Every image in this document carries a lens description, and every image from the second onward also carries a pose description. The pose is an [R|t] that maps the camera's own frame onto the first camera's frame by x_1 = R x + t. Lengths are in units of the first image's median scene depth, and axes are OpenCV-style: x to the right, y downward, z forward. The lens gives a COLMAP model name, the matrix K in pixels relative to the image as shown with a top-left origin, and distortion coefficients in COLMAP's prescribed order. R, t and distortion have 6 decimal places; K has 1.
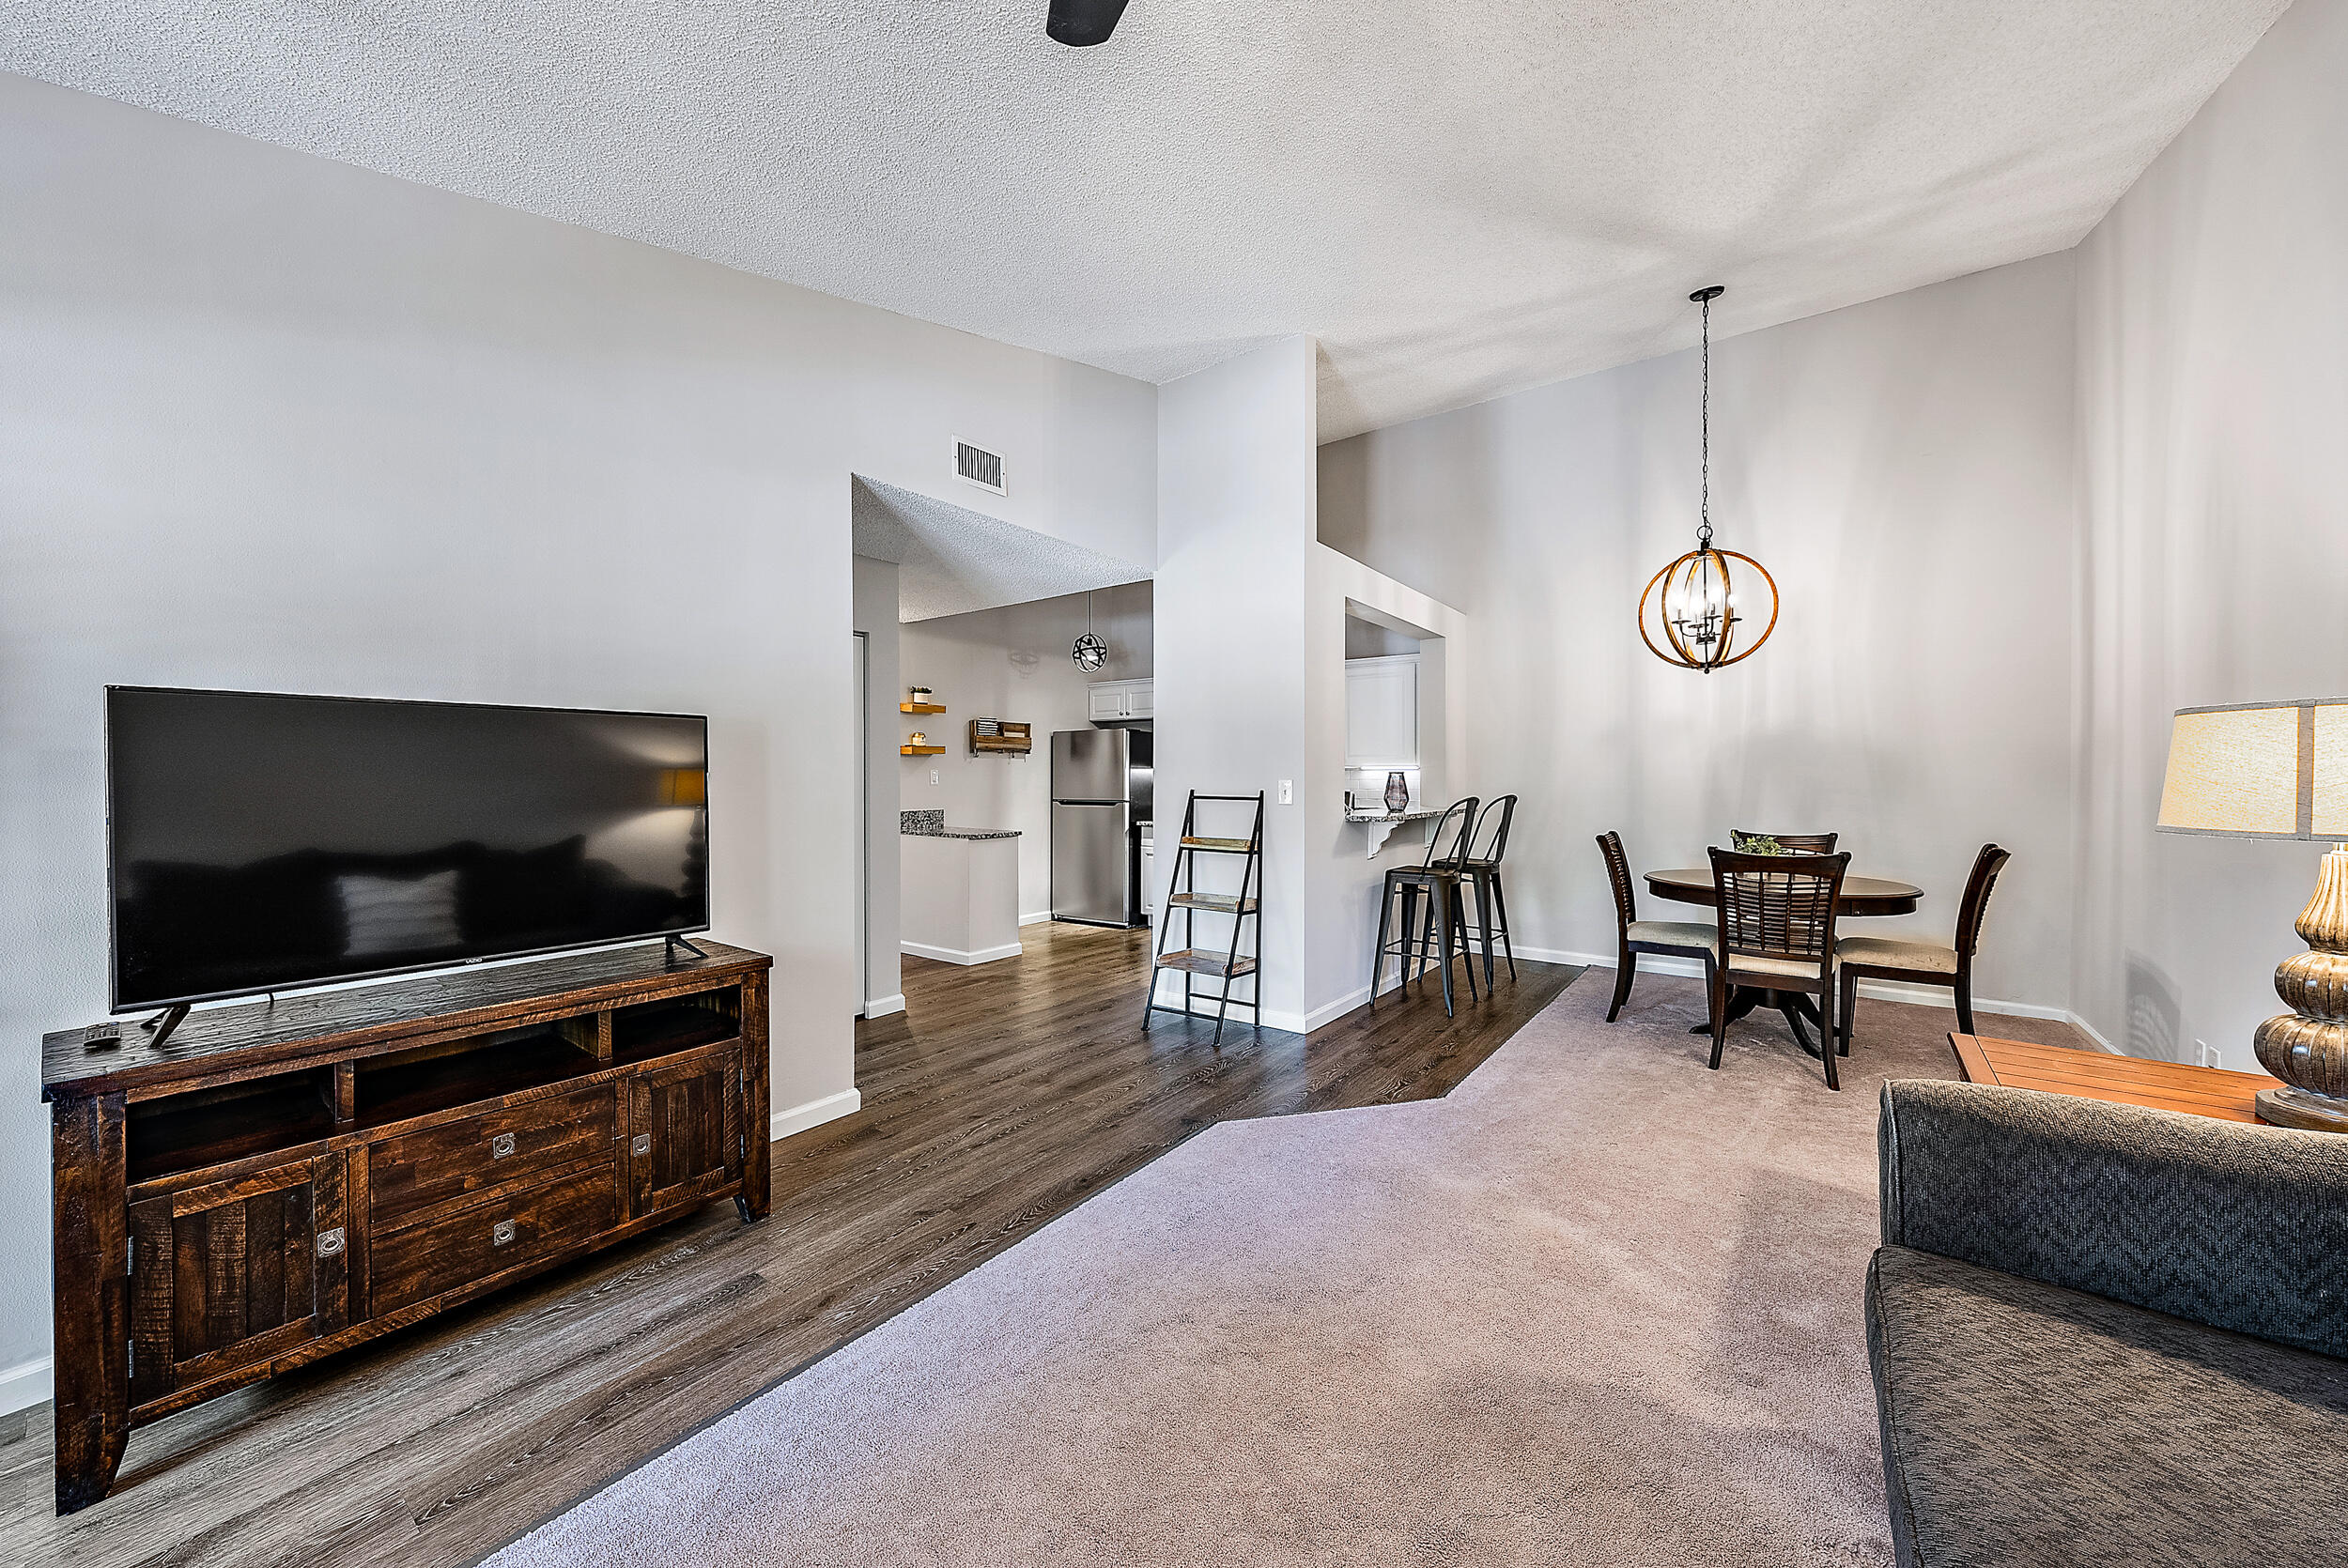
lens RADIAL K [[827.8, 0, 1193.1], [0, 827.8, 791.2], [0, 0, 1]] dist [-0.001080, 0.000052]
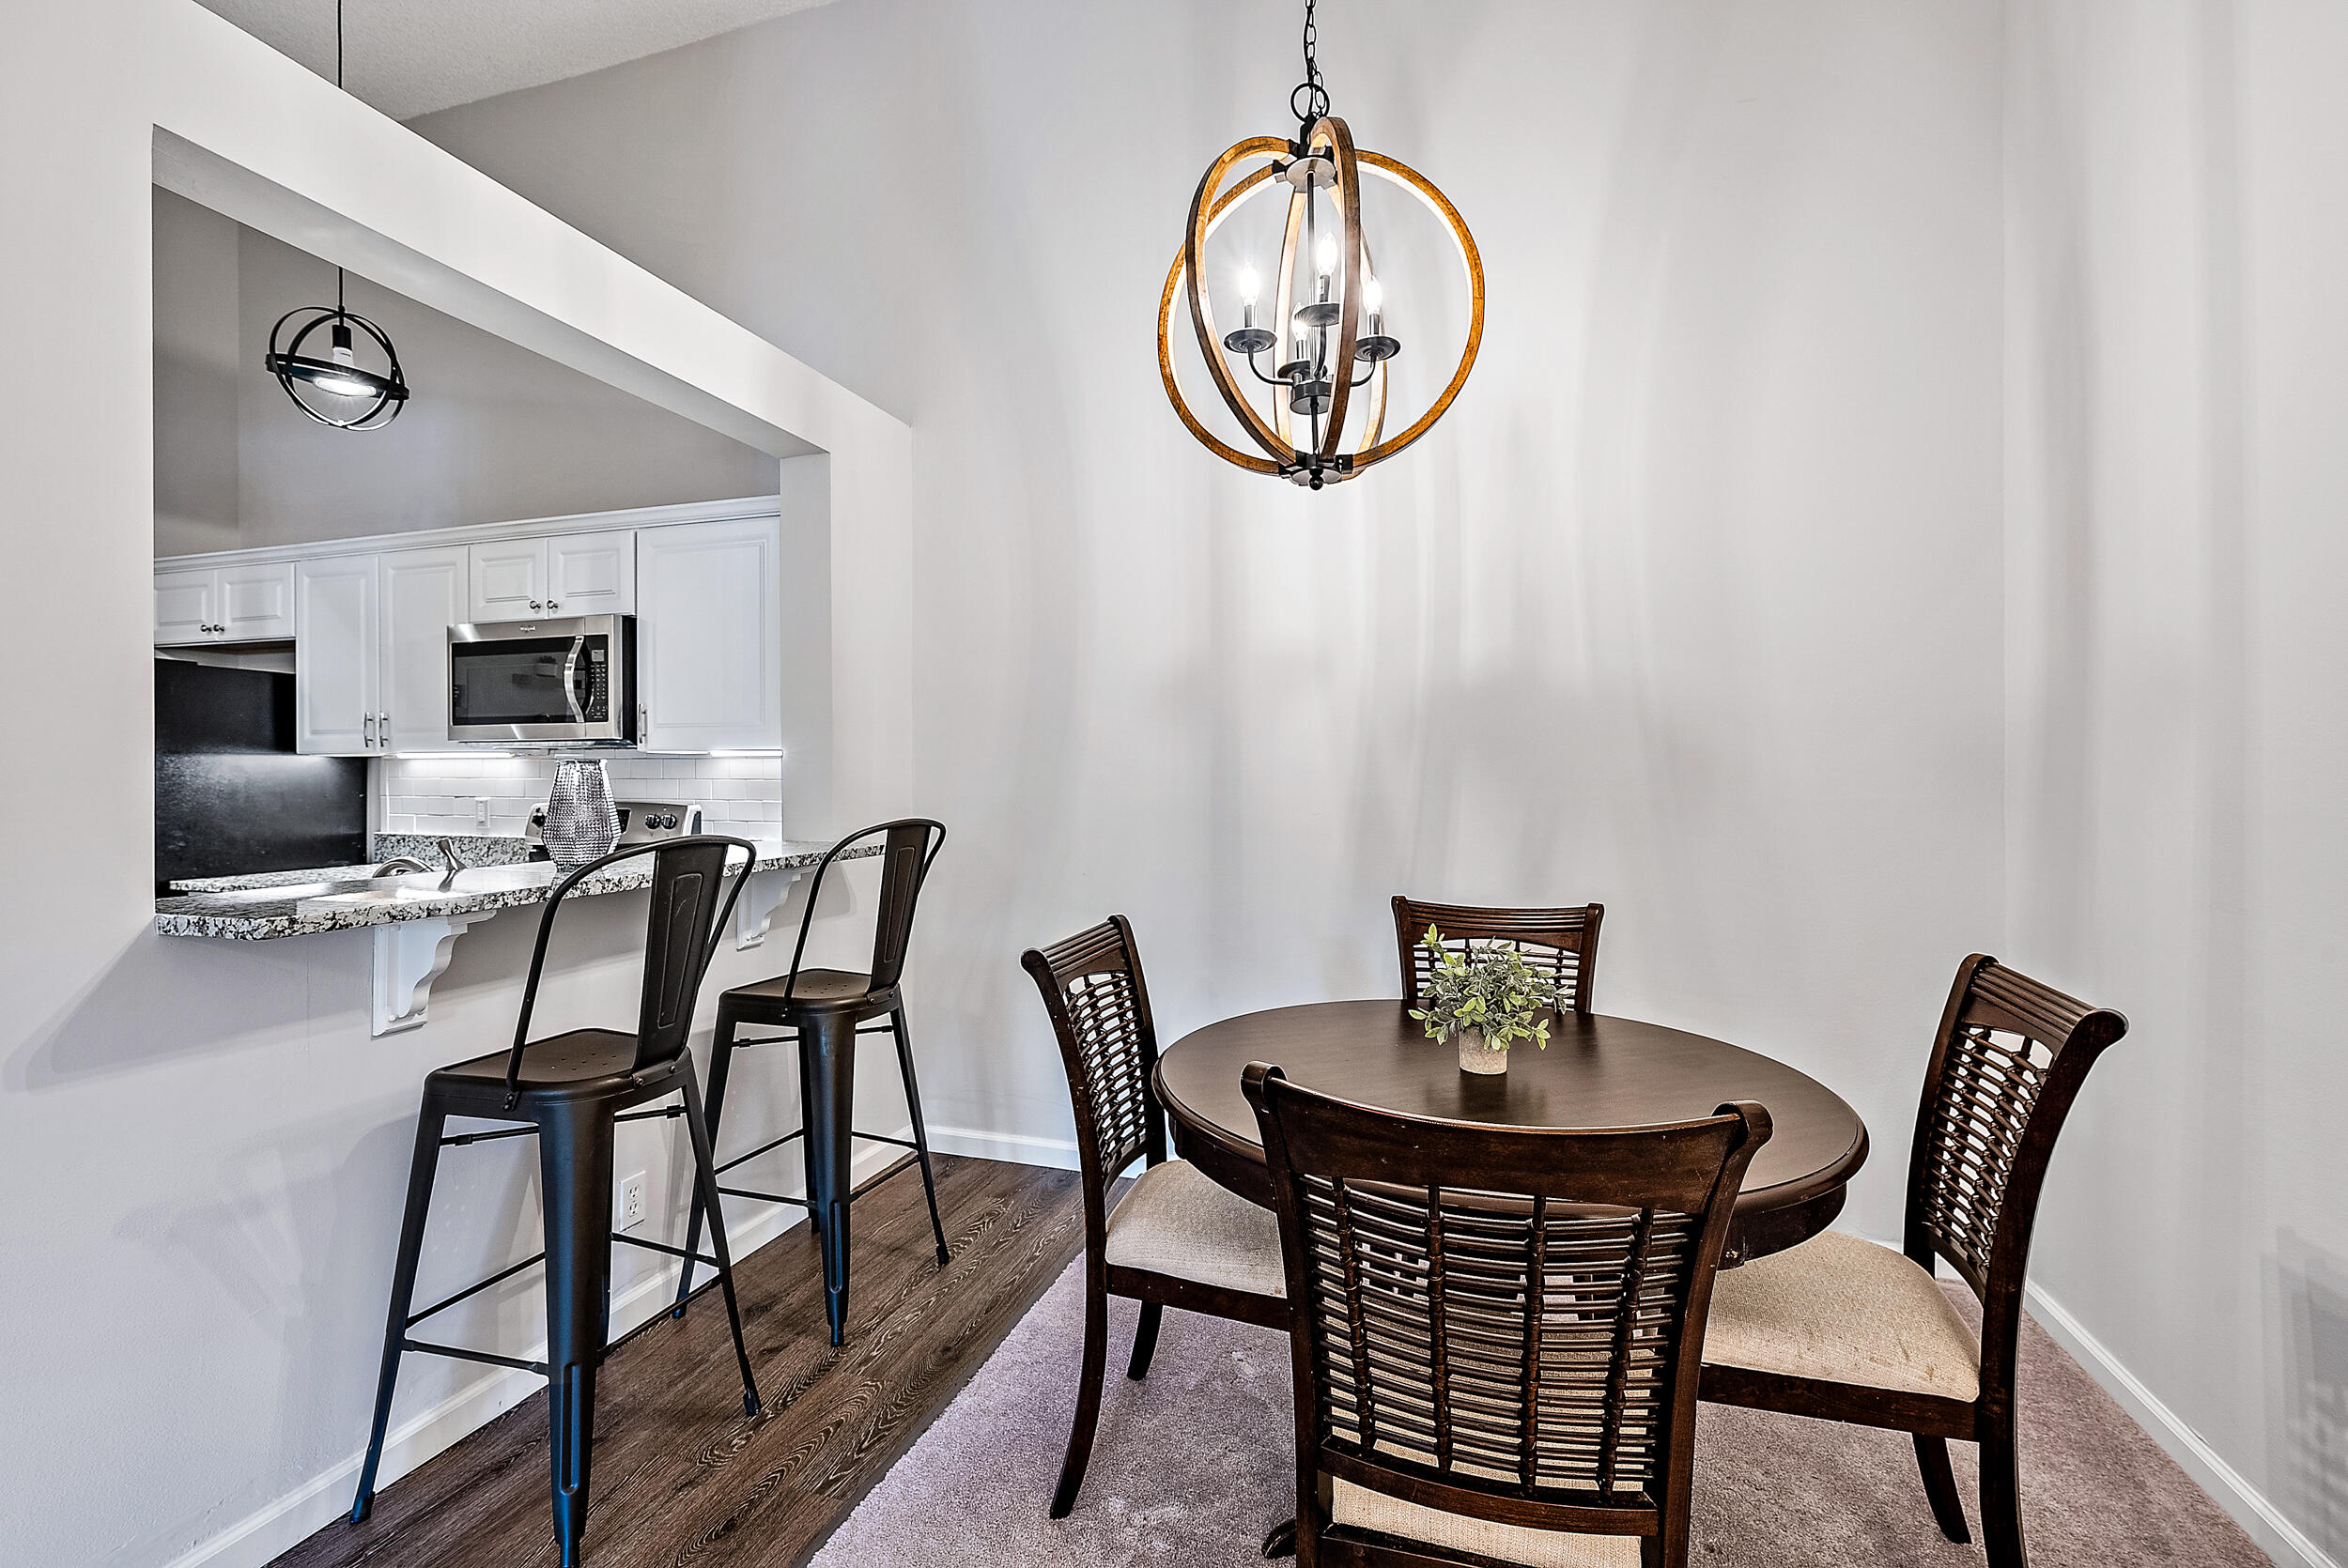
lens RADIAL K [[1048.7, 0, 1160.6], [0, 1048.7, 776.2], [0, 0, 1]] dist [0.002589, 0.000207]
pose [[0.949552, -0.000976, 0.313610, 0.400903], [0.004704, 0.999927, -0.011132, -0.011354], [-0.313576, 0.012046, 0.949487, 0.570892]]
